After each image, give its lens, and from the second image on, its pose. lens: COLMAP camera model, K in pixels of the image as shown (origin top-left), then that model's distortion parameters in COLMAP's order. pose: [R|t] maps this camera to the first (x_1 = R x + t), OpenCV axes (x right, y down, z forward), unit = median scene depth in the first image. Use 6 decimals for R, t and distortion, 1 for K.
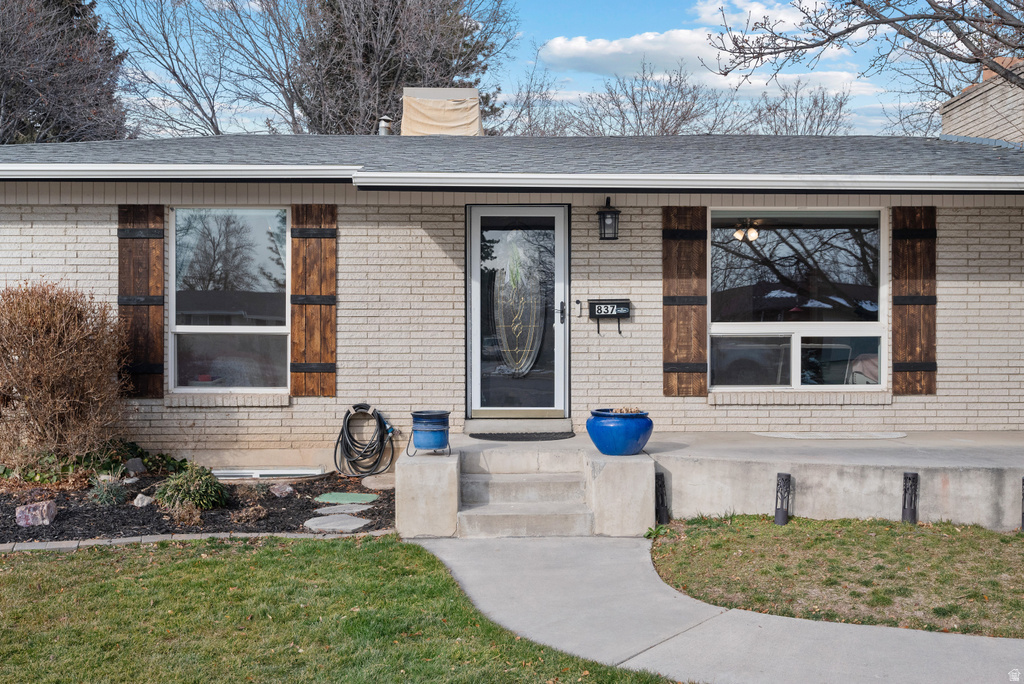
lens RADIAL K [[884.6, 0, 519.2], [0, 884.6, 365.3], [0, 0, 1]] dist [-0.001707, -0.000724]
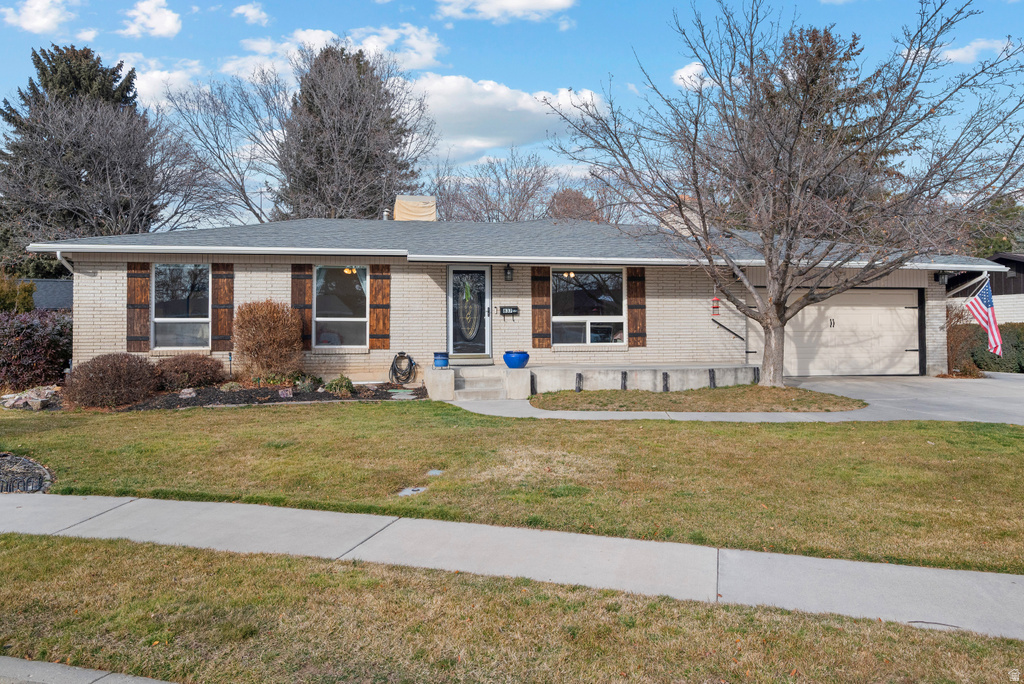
lens RADIAL K [[675.7, 0, 511.8], [0, 675.7, 340.1], [0, 0, 1]] dist [-0.000573, -0.000486]
pose [[0.989546, -0.005718, 0.144106, -0.147217], [0.007641, 0.999889, -0.012794, 0.037107], [-0.144017, 0.013762, 0.989480, -0.755823]]
